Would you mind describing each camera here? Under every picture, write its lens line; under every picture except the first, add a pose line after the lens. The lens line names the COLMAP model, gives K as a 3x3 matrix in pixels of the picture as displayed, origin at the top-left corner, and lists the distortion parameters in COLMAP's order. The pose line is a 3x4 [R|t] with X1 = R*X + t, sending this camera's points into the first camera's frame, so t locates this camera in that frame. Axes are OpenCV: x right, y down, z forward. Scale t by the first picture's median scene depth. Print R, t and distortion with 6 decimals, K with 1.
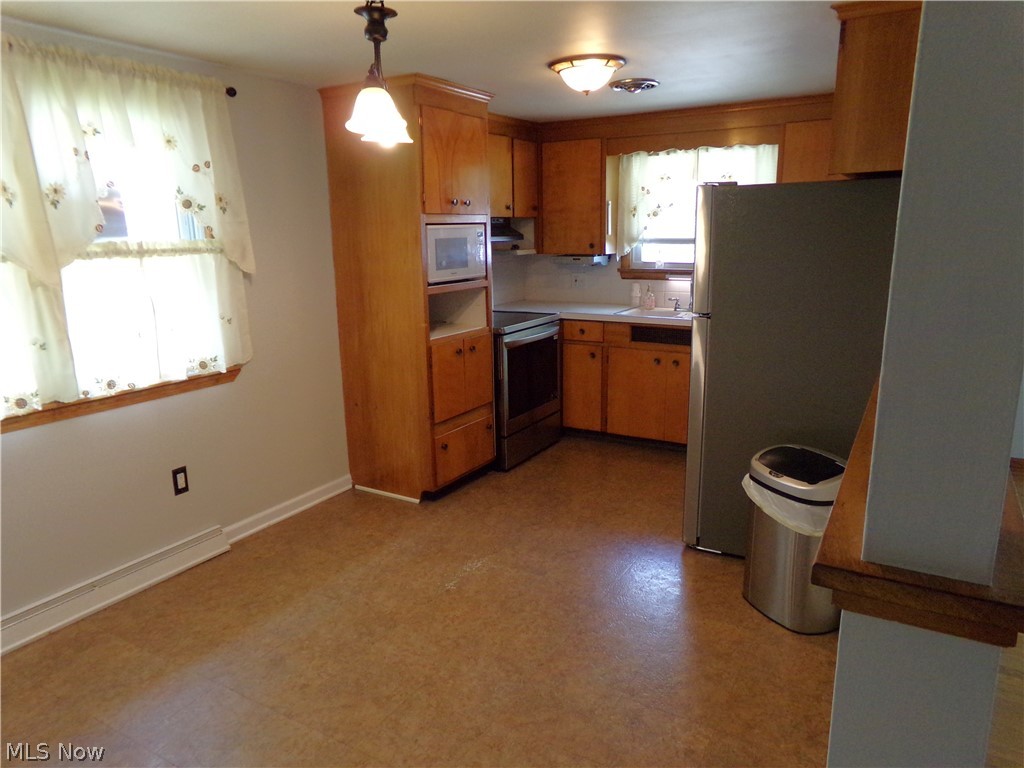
lens RADIAL K [[714.6, 0, 516.6], [0, 714.6, 383.3], [0, 0, 1]] dist [-0.062306, 0.117286]
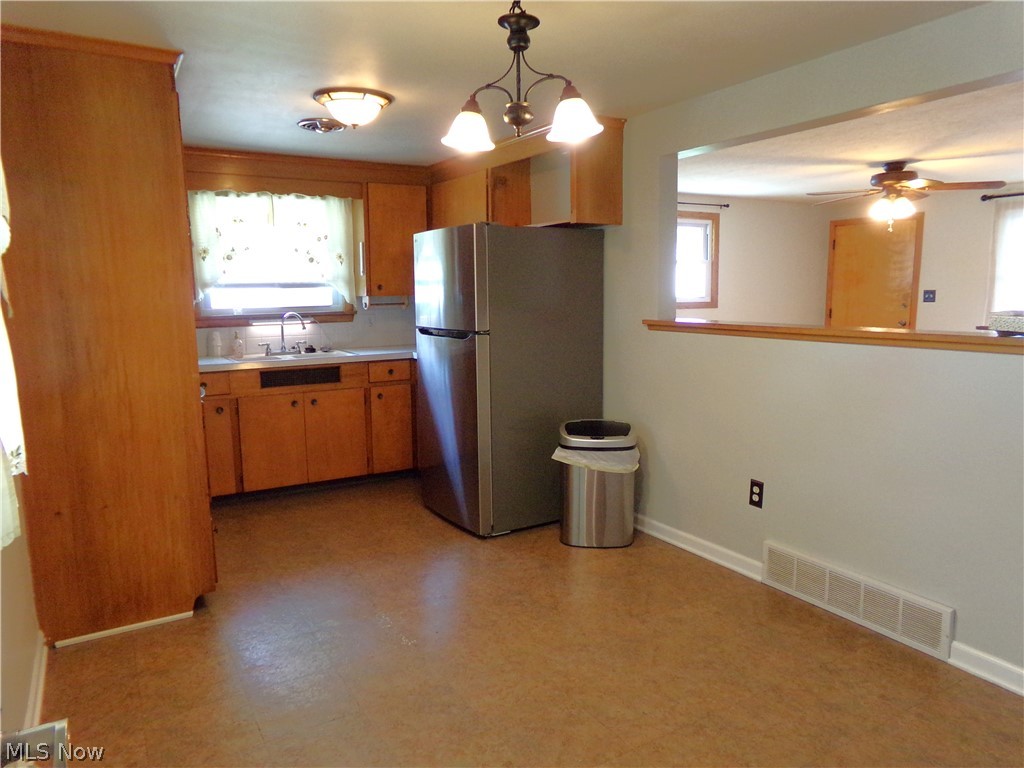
lens RADIAL K [[700.7, 0, 512.0], [0, 700.7, 384.0], [0, 0, 1]] dist [-0.001651, 0.033980]
pose [[0.500615, -0.112162, 0.858373, -0.478687], [0.196093, 0.980489, 0.013754, -0.012248], [-0.843168, 0.161435, 0.512841, 0.249115]]
